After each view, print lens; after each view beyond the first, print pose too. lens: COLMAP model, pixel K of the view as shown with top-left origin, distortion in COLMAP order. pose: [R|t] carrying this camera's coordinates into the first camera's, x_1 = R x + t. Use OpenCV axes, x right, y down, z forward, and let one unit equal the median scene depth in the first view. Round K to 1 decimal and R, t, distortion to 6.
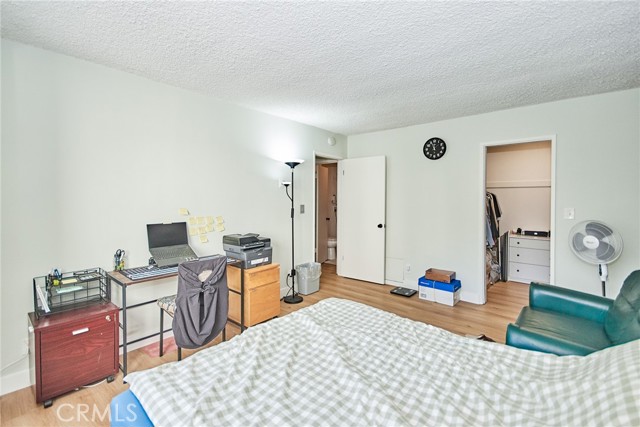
lens RADIAL K [[284.3, 0, 323.1], [0, 284.3, 204.2], [0, 0, 1]] dist [0.016684, 0.000041]
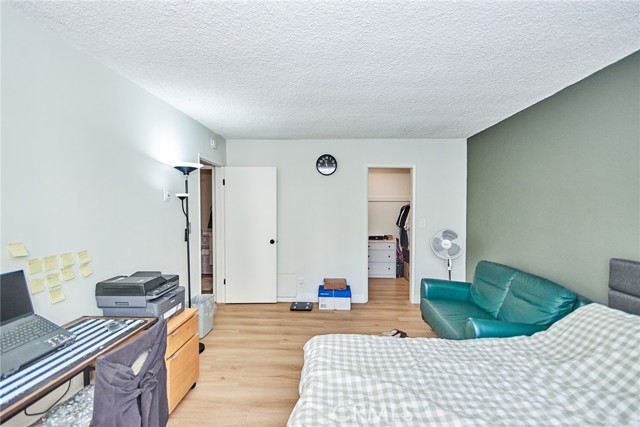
lens RADIAL K [[281.3, 0, 320.0], [0, 281.3, 213.5], [0, 0, 1]] dist [0.013775, -0.000144]
pose [[0.787771, -0.017865, 0.615709, -0.294304], [0.012183, 0.999836, 0.013424, -0.031477], [-0.615848, -0.003074, 0.787859, 0.207473]]
